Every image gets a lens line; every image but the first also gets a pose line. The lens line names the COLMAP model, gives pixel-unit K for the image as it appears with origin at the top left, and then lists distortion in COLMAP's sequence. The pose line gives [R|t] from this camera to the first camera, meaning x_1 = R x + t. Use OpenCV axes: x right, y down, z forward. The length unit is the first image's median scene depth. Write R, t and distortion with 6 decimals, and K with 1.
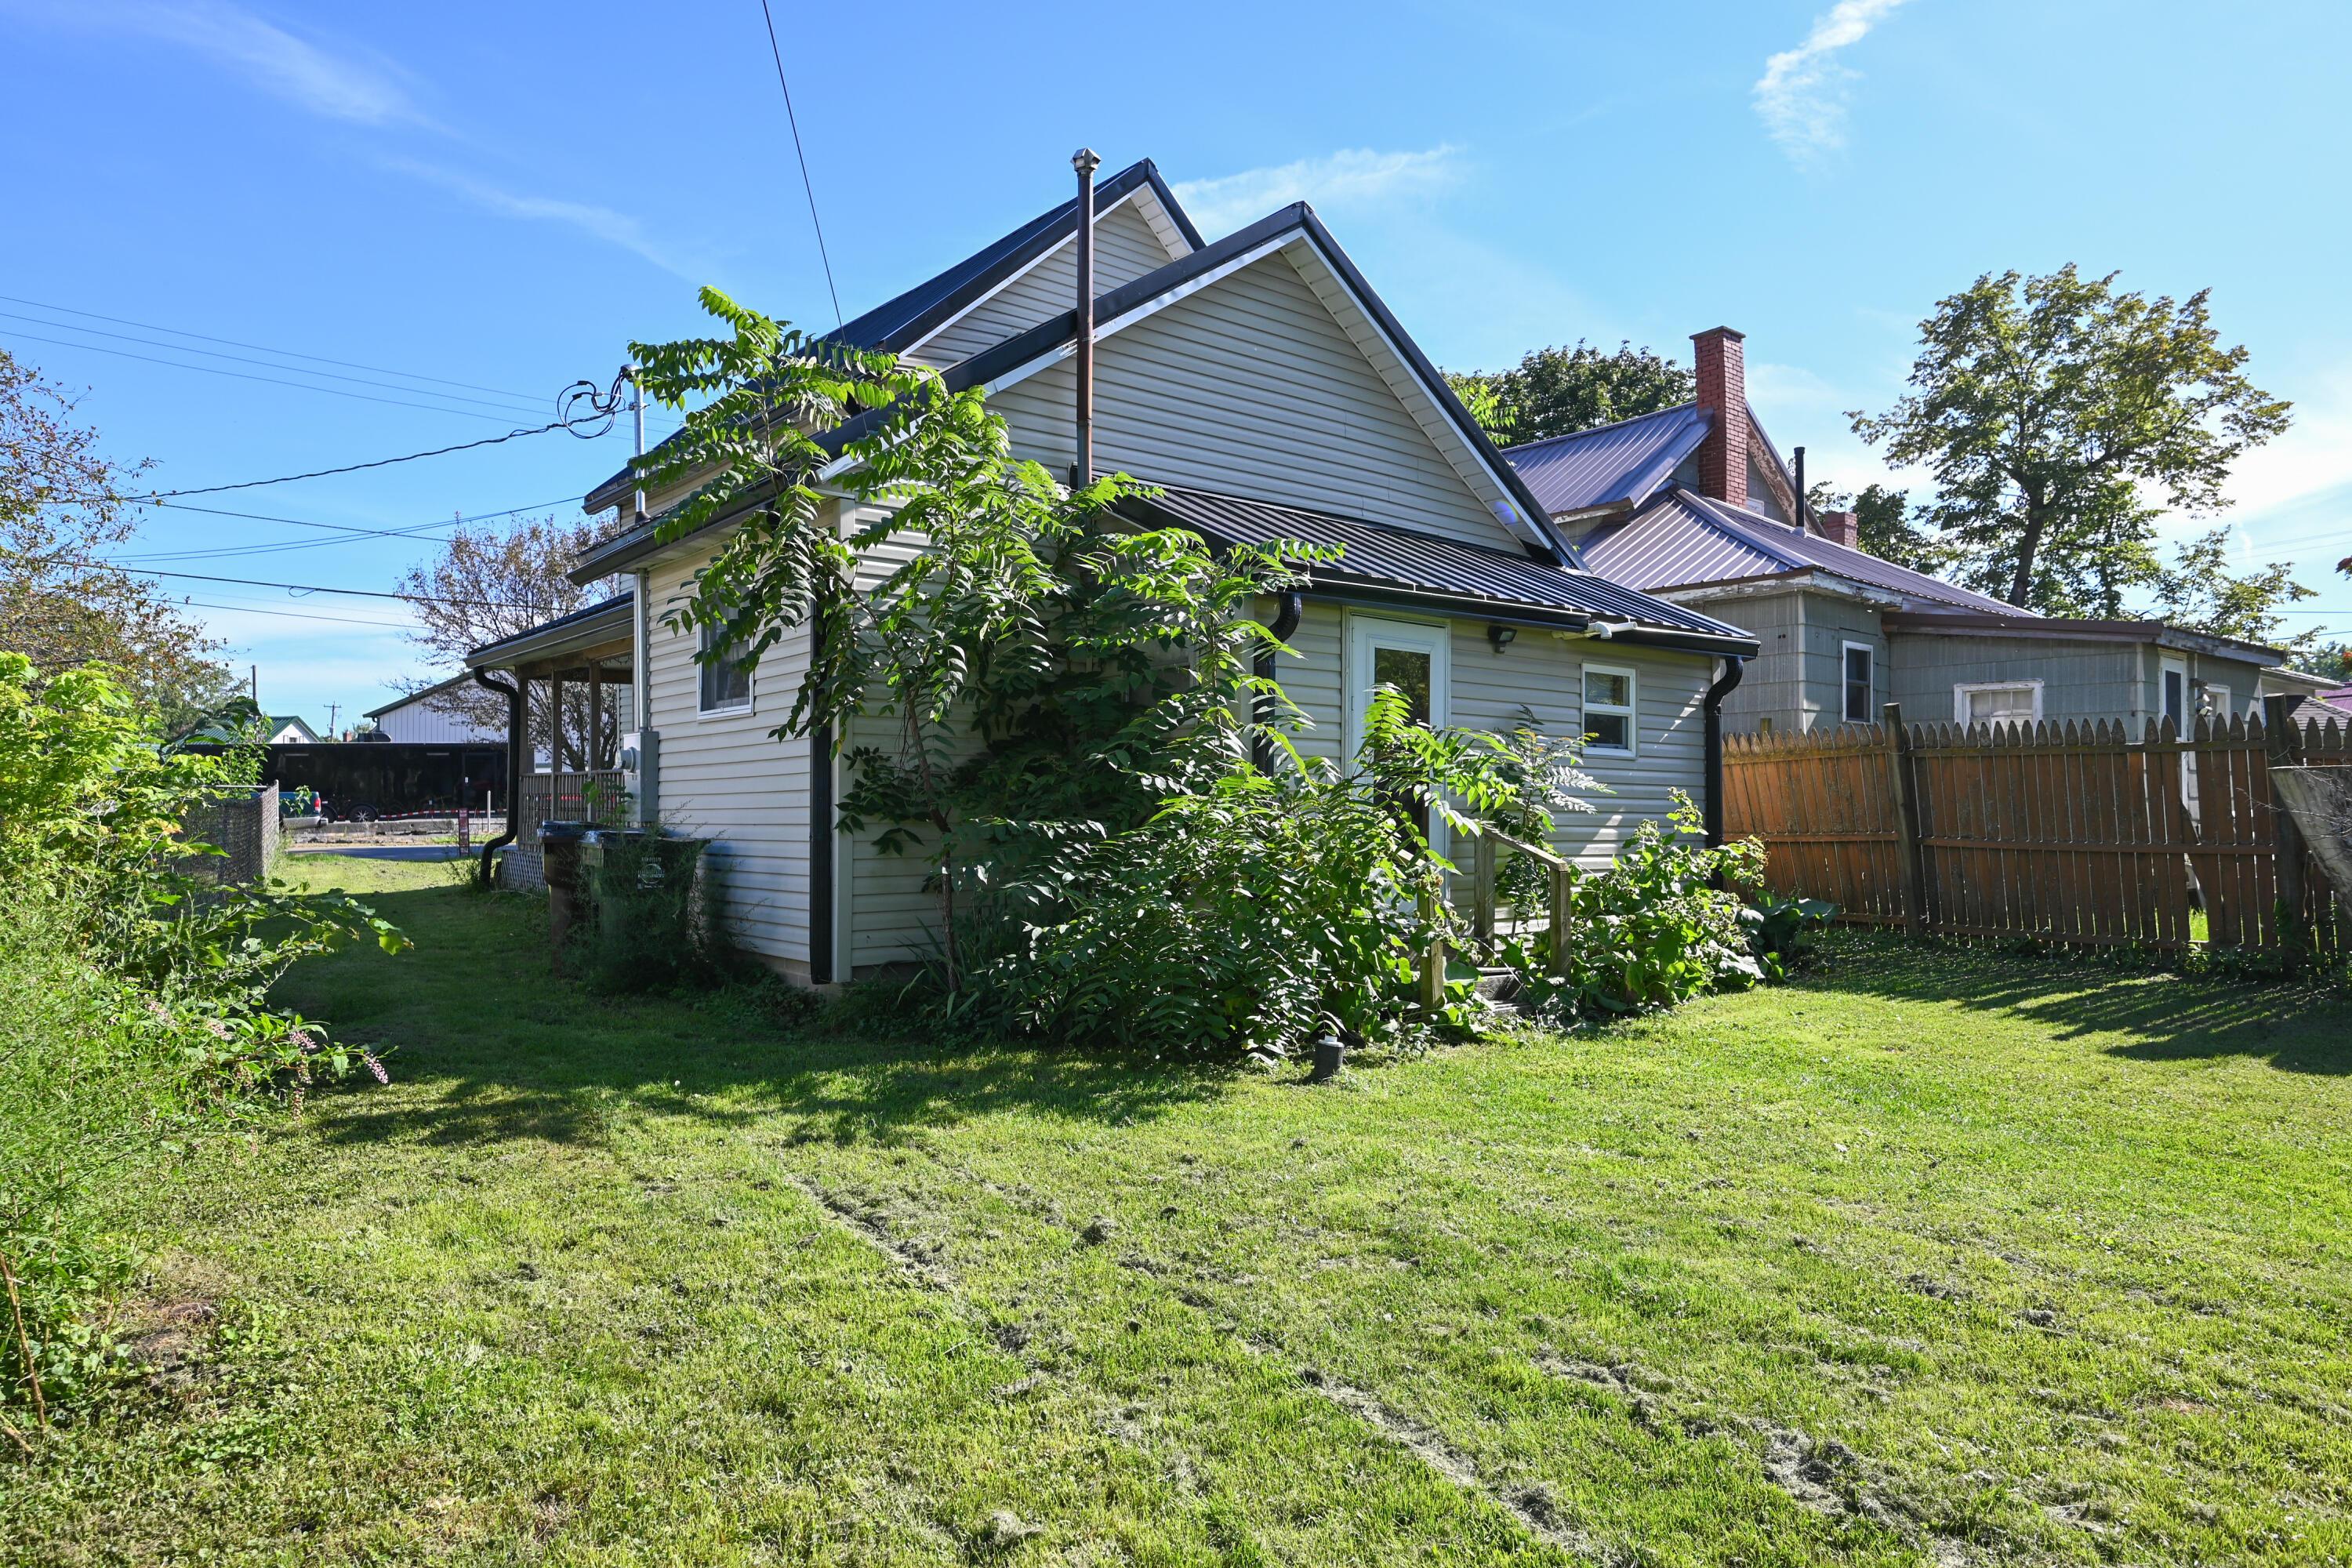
lens RADIAL K [[1420.9, 0, 1176.0], [0, 1420.9, 784.0], [0, 0, 1]] dist [-0.002122, -0.000349]
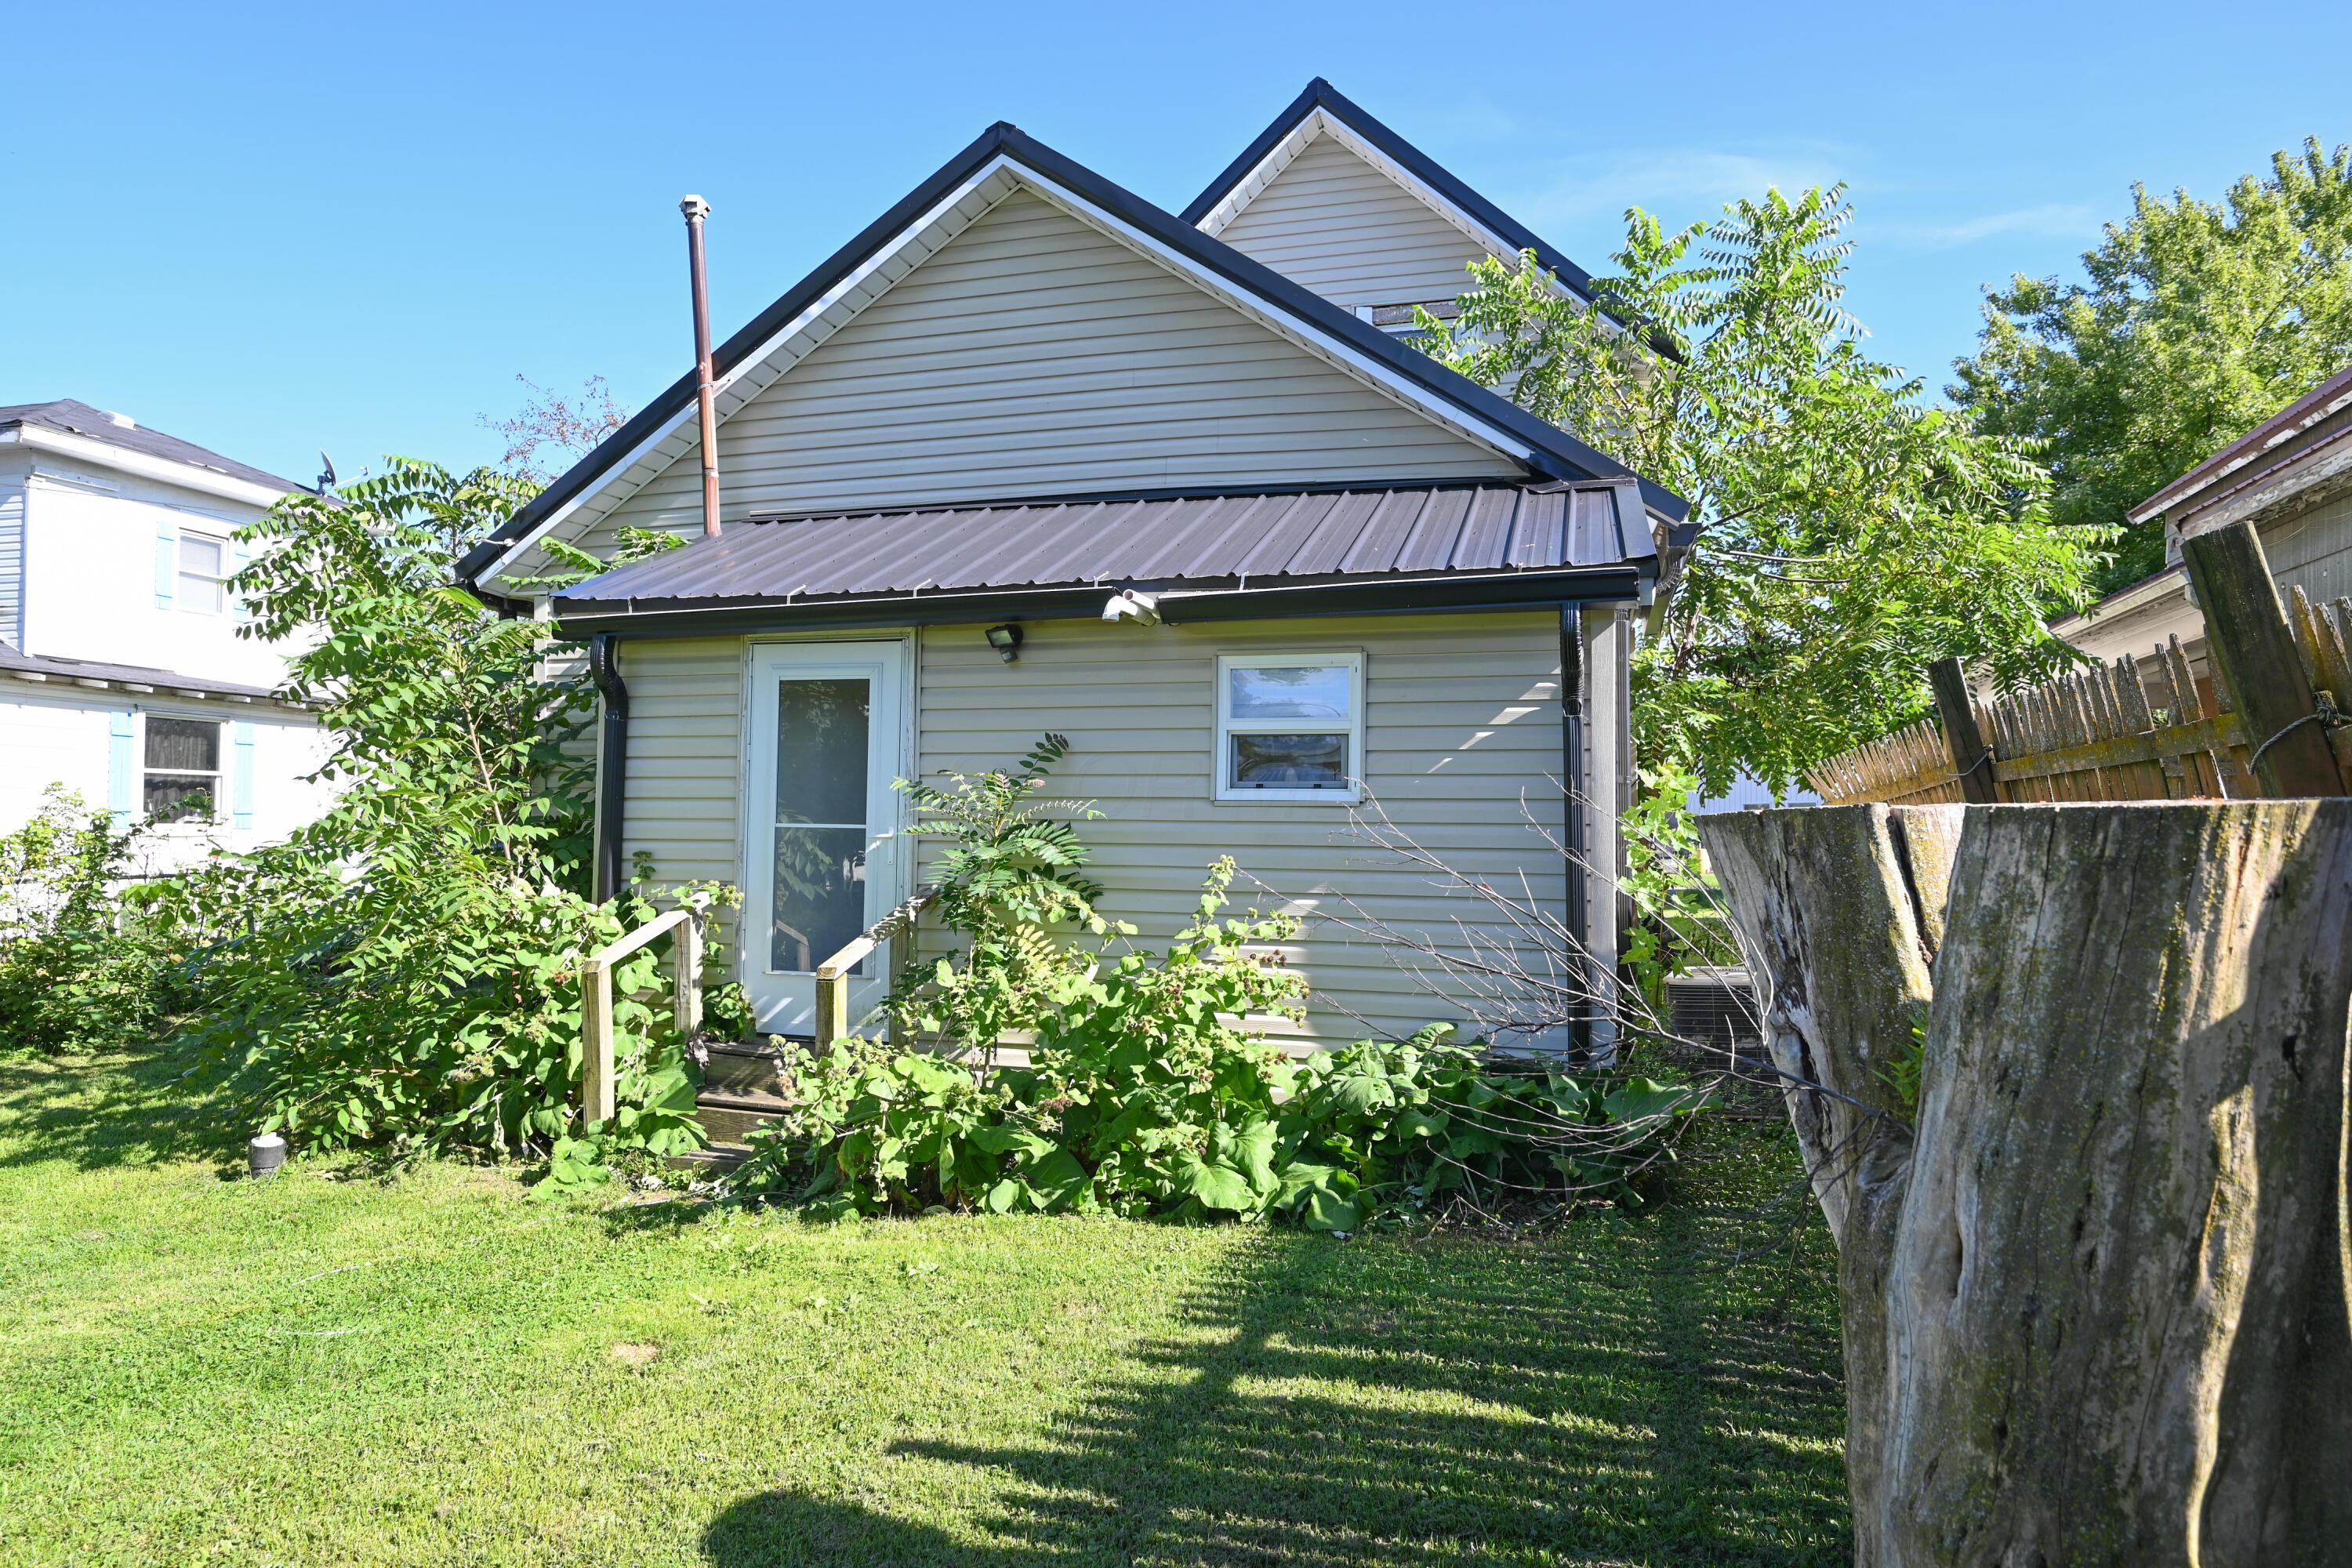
lens RADIAL K [[1420.9, 0, 1176.0], [0, 1420.9, 784.0], [0, 0, 1]] dist [-0.002122, -0.000349]
pose [[0.582389, -0.035435, -0.812138, 0.601634], [0.009135, 0.999272, -0.037050, -0.004017], [0.812859, 0.014159, 0.582288, 0.472478]]
